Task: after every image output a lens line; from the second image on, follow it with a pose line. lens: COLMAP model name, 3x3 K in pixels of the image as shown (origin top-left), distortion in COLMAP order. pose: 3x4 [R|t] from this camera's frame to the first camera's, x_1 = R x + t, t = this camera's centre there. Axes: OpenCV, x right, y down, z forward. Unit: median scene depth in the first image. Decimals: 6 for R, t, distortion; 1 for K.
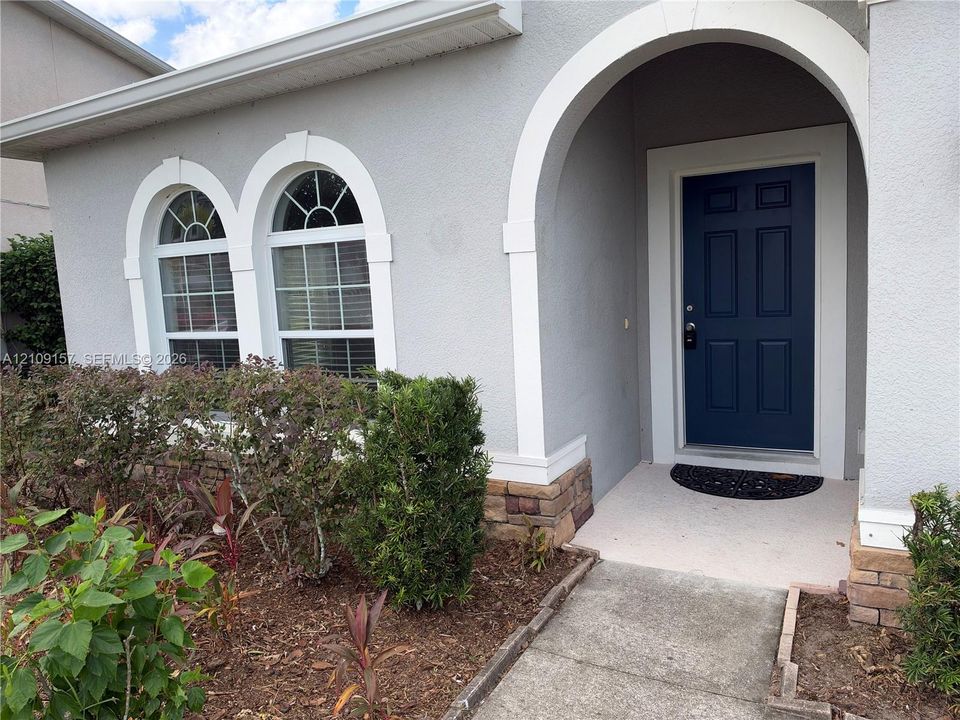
lens RADIAL K [[695.9, 0, 477.8], [0, 695.9, 359.3], [0, 0, 1]] dist [0.016231, -0.032245]
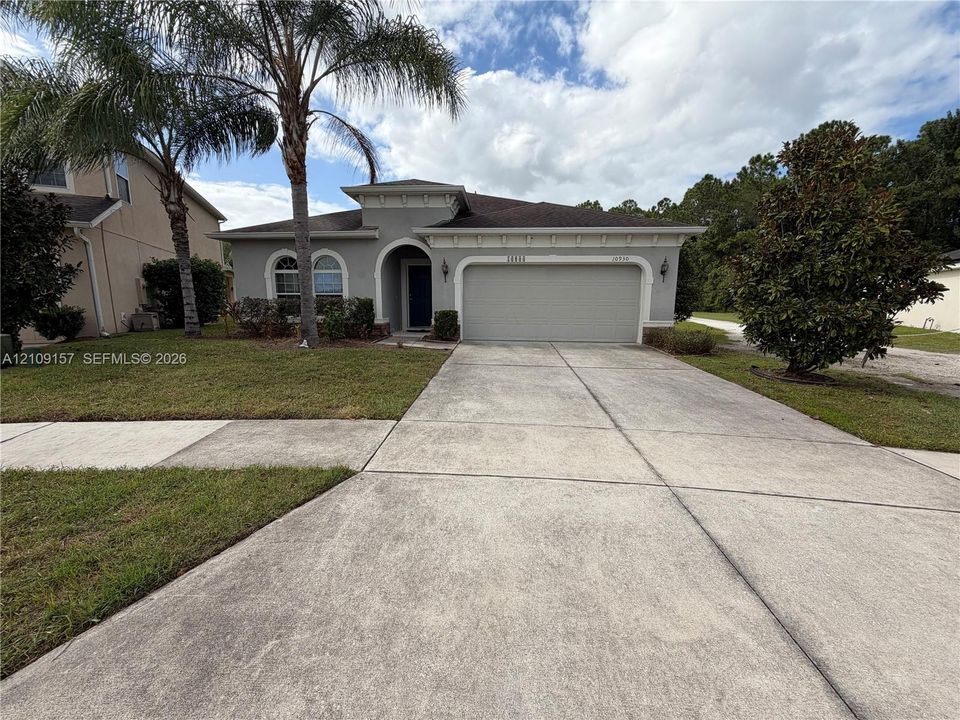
lens RADIAL K [[383.4, 0, 474.7], [0, 383.4, 364.1], [0, 0, 1]] dist [-0.003345, 0.000165]
pose [[0.905262, -0.013171, 0.424650, -0.397312], [-0.003157, 0.999283, 0.037724, 0.294165], [-0.424842, -0.035491, 0.904572, -1.512837]]
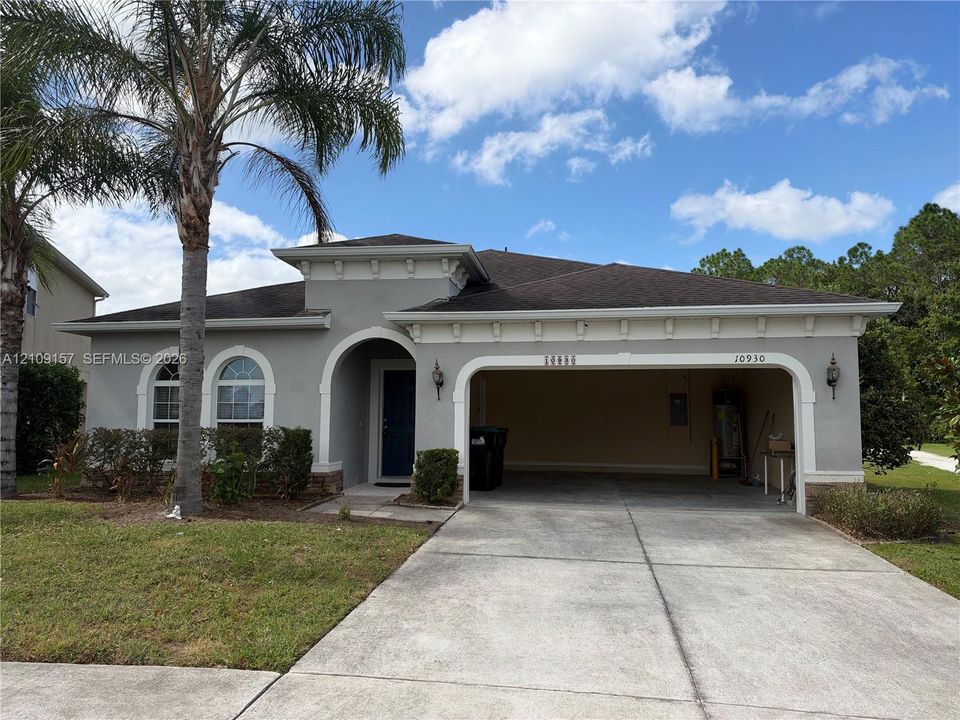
lens RADIAL K [[695.9, 0, 485.5], [0, 695.9, 364.2], [0, 0, 1]] dist [0.016231, -0.032245]
pose [[0.936704, 0.081308, 0.340552, -0.252658], [-0.012057, 0.979575, -0.200715, 0.248049], [-0.349916, 0.183905, 0.918552, -1.608824]]
